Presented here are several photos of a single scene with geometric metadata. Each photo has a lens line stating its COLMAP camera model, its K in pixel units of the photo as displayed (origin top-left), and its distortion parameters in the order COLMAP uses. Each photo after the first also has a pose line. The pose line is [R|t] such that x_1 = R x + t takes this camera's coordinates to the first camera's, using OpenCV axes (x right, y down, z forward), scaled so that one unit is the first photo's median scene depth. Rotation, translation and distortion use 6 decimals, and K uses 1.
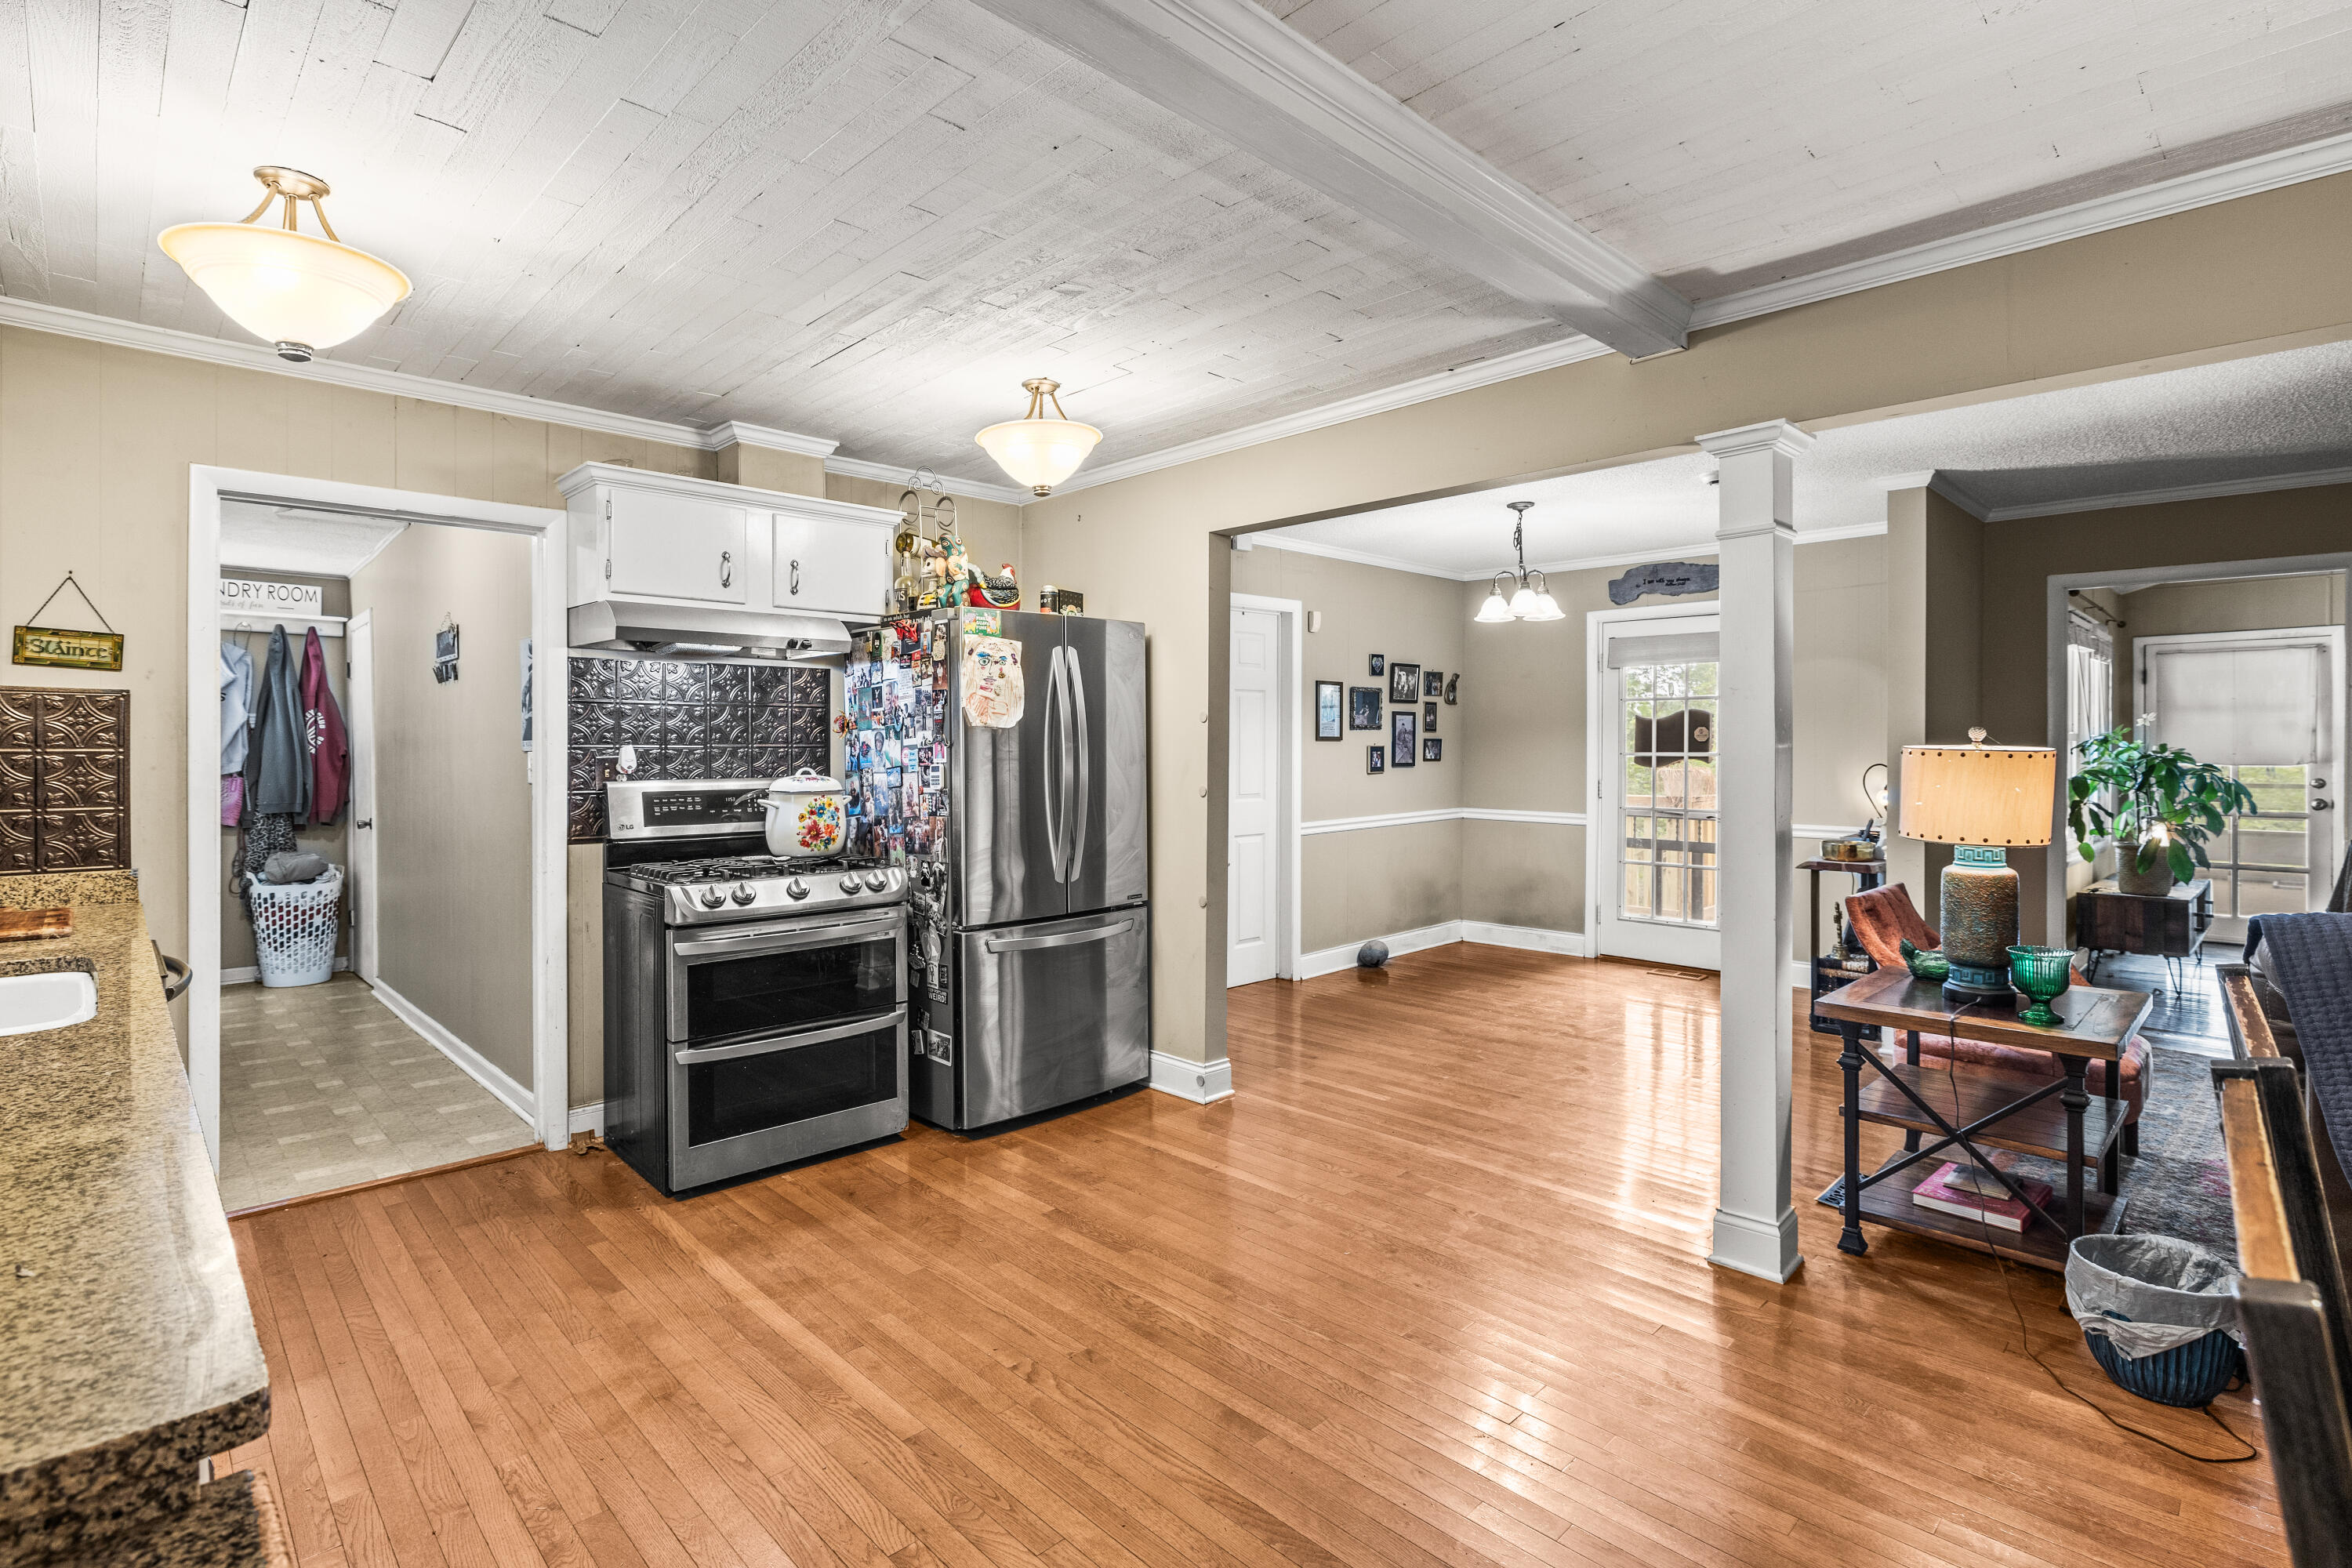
lens RADIAL K [[1102.3, 0, 1168.5], [0, 1102.3, 760.5], [0, 0, 1]] dist [-0.009542, 0.002779]
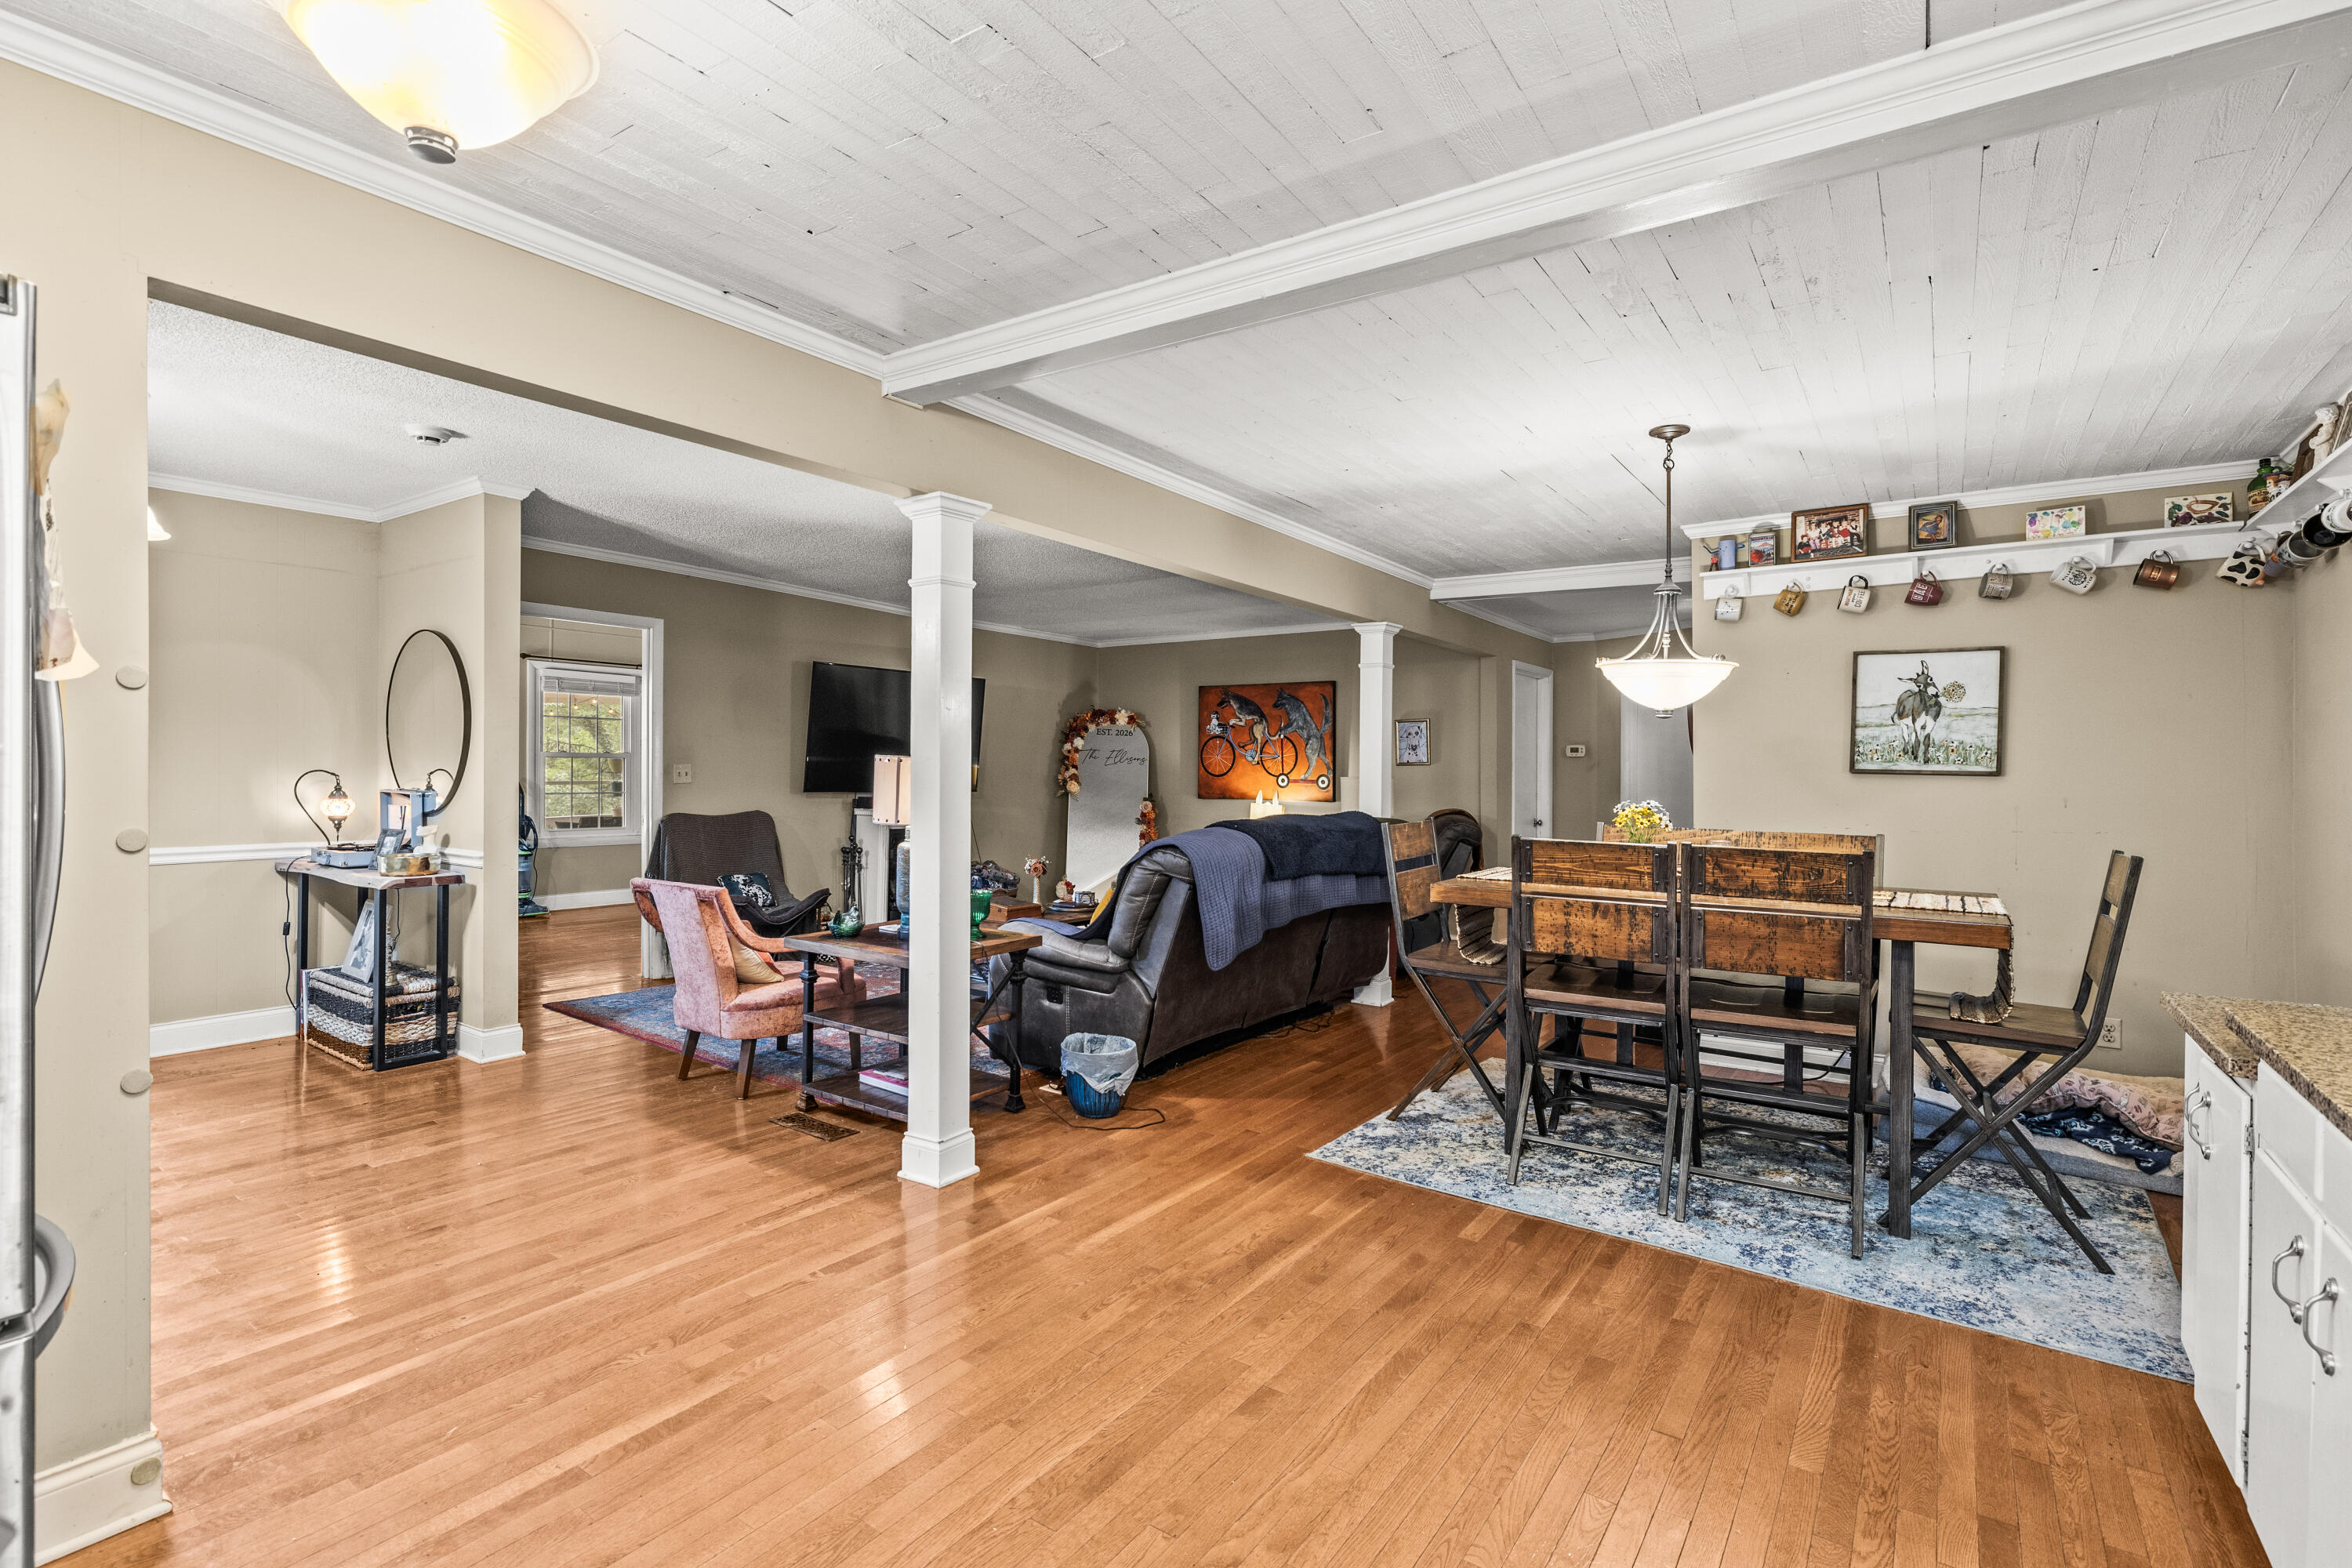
lens RADIAL K [[1102.3, 0, 1164.5], [0, 1102.3, 770.7], [0, 0, 1]] dist [-0.009542, 0.002779]
pose [[-0.188121, -0.008223, 0.982111, -0.308851], [0.000405, 0.999964, 0.008450, -0.002732], [-0.982146, 0.001987, -0.188111, 0.420403]]
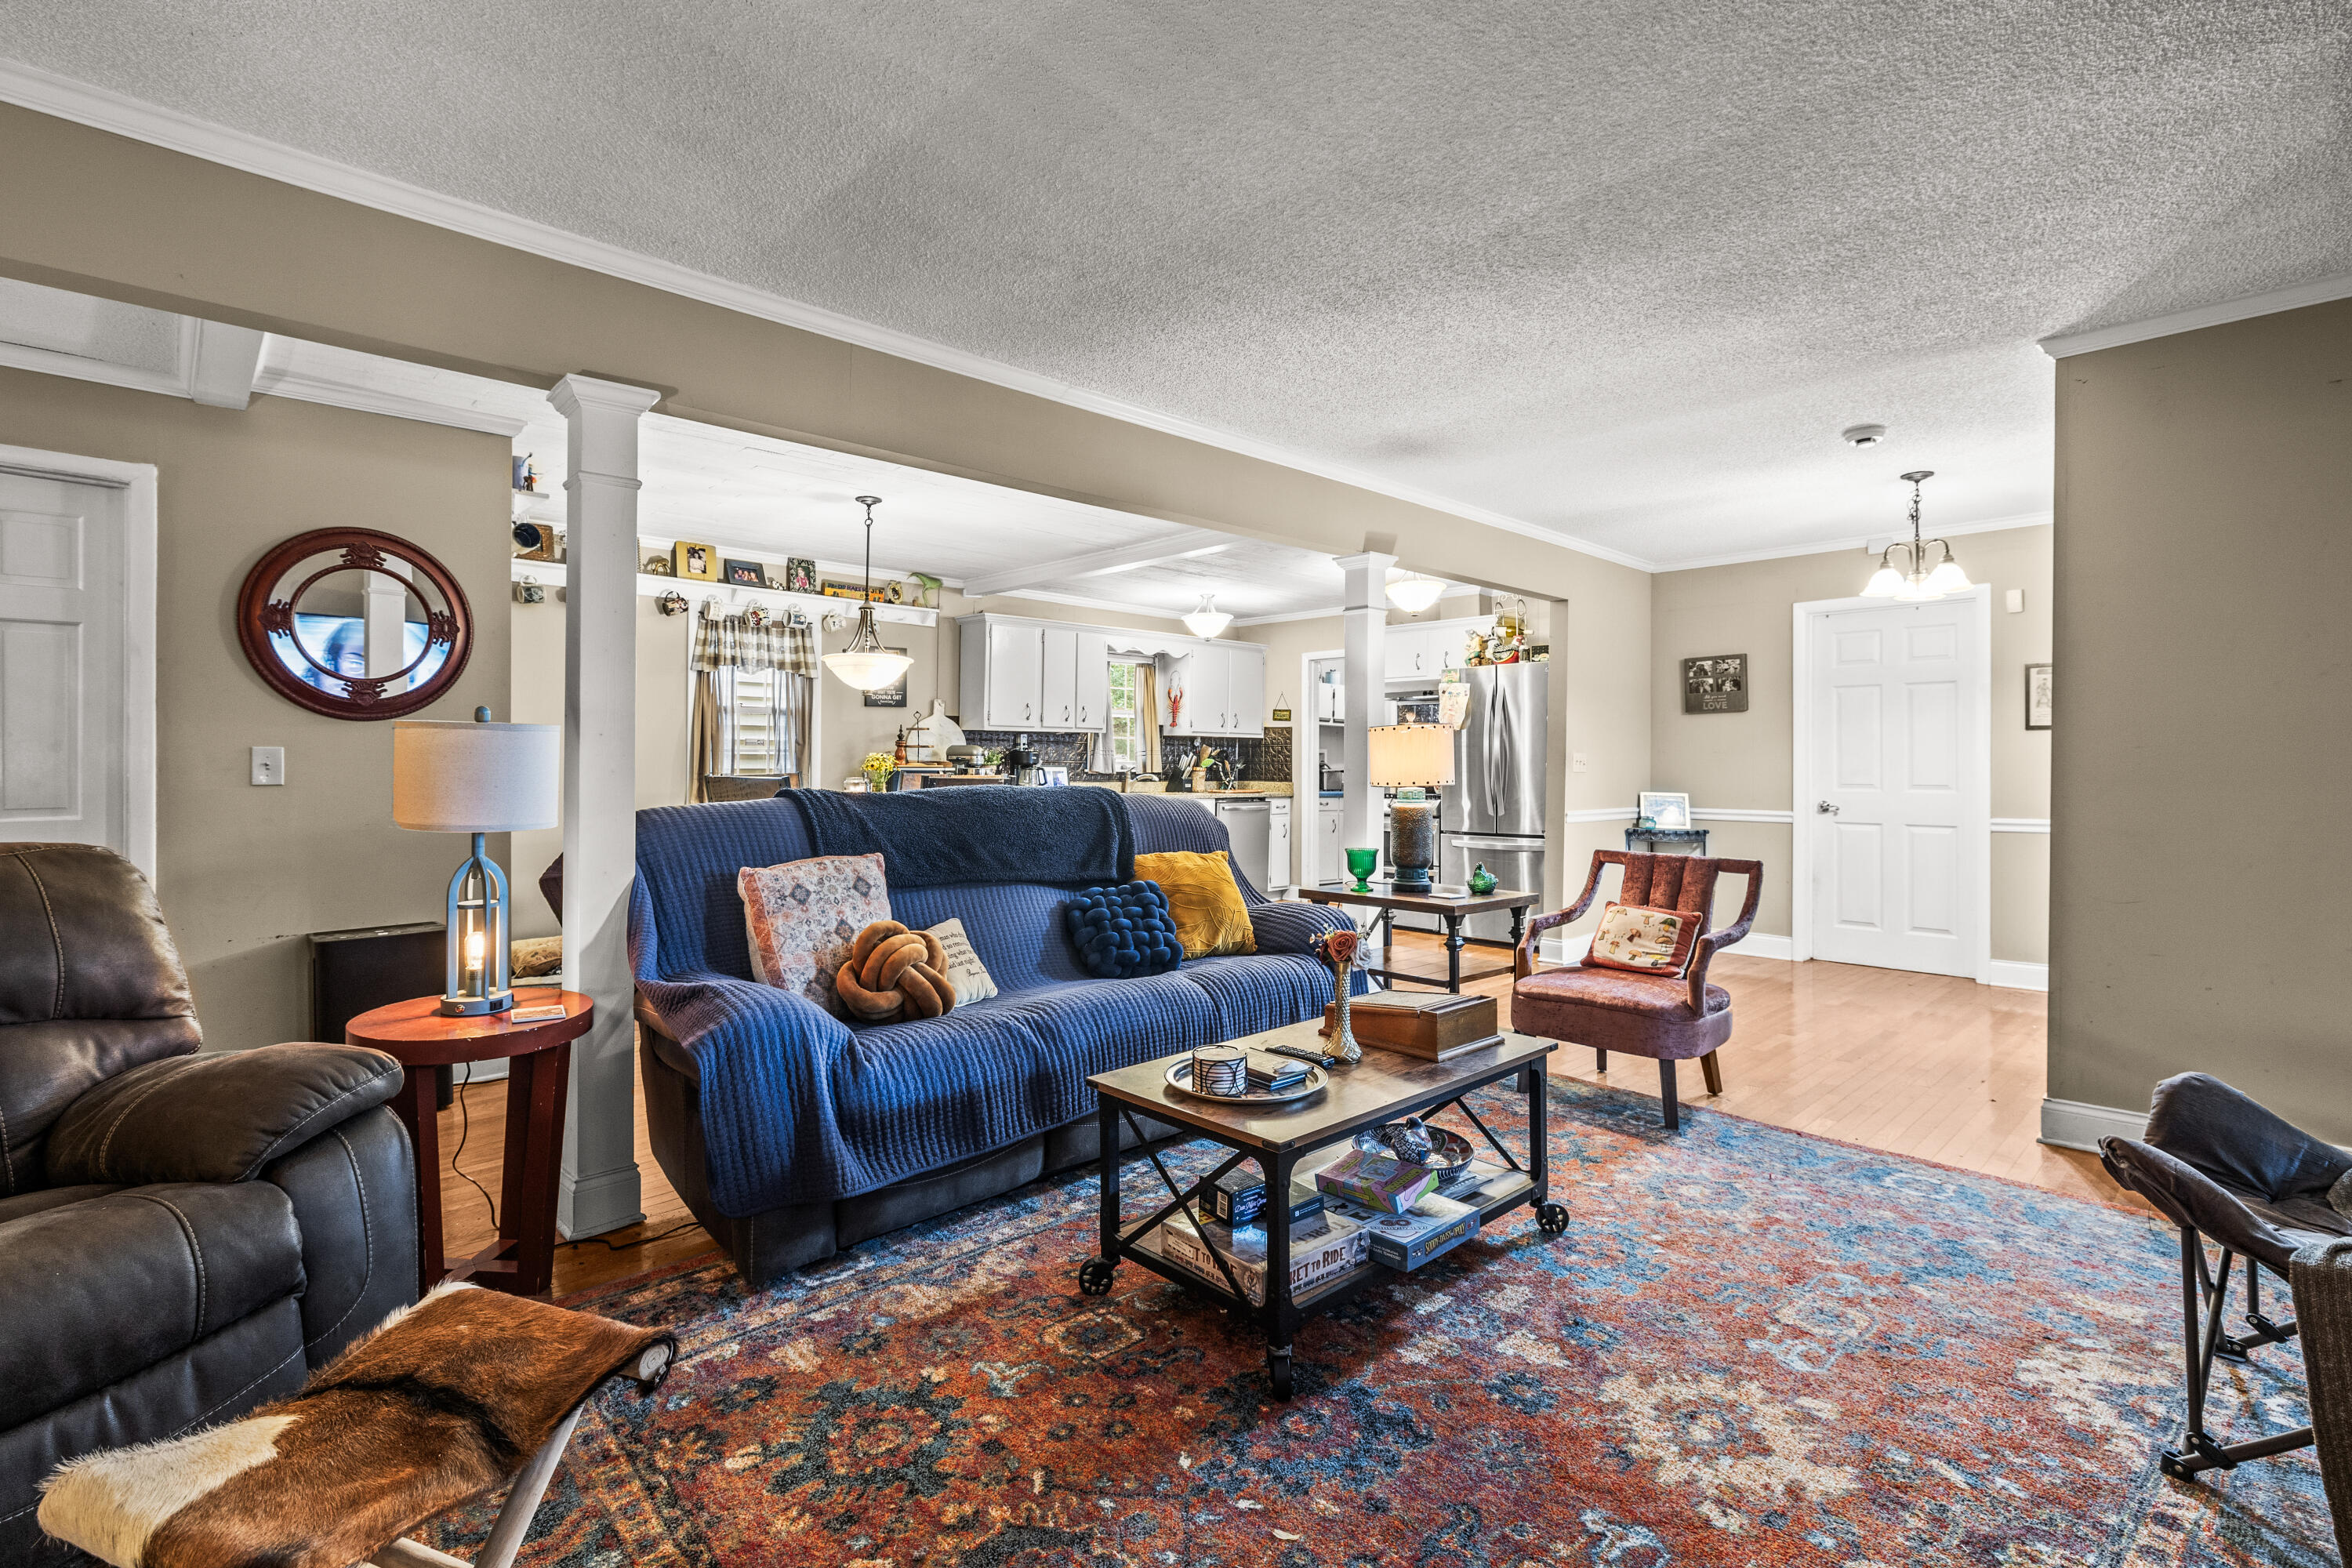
lens RADIAL K [[1075.1, 0, 1163.8], [0, 1075.1, 765.4], [0, 0, 1]] dist [-0.003672, 0.000776]
pose [[-0.008269, 0.003466, -0.999960, 0.992551], [-0.017987, 0.999832, 0.003614, 0.019949], [0.999804, 0.018016, -0.008205, 0.290843]]
